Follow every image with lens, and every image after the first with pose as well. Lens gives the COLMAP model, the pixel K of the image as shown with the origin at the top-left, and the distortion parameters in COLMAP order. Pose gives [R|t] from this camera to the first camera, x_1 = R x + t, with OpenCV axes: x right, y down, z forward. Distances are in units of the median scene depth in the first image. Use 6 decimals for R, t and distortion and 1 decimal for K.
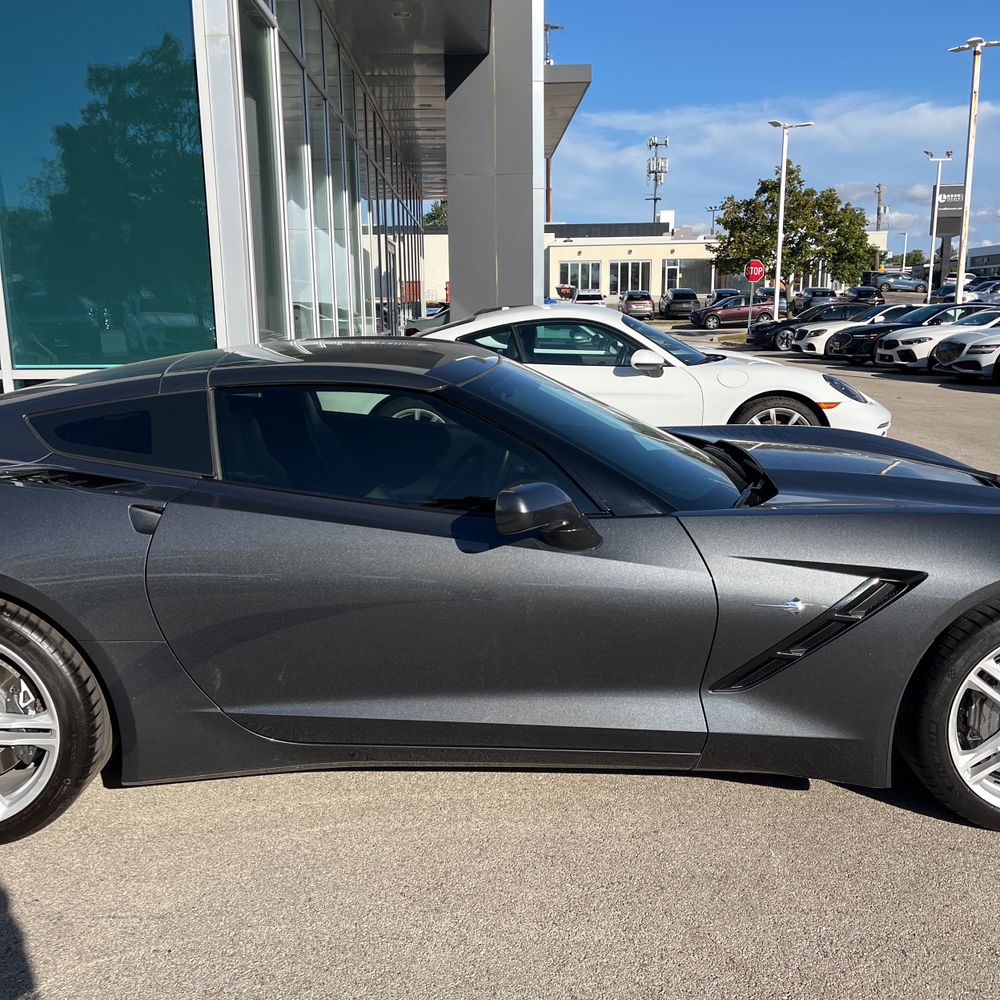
lens RADIAL K [[1017.1, 0, 497.4], [0, 1017.1, 498.1], [0, 0, 1]] dist [0.028199, 0.000000]
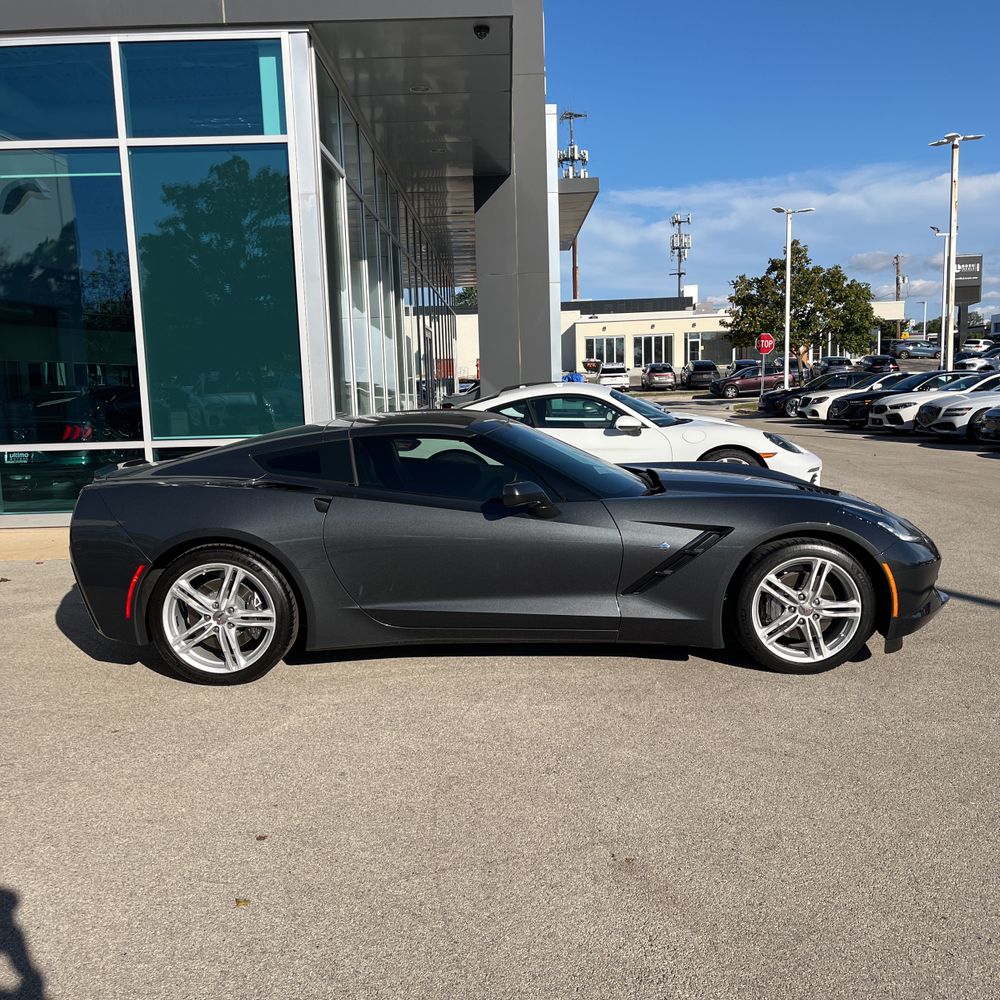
lens RADIAL K [[1017.1, 0, 496.5], [0, 1017.1, 501.3], [0, 0, 1]] dist [0.028199, 0.000000]
pose [[0.999304, -0.016619, -0.033400, 0.008247], [0.014323, 0.997594, -0.067828, 0.025445], [0.034447, 0.067302, 0.997138, -0.154181]]
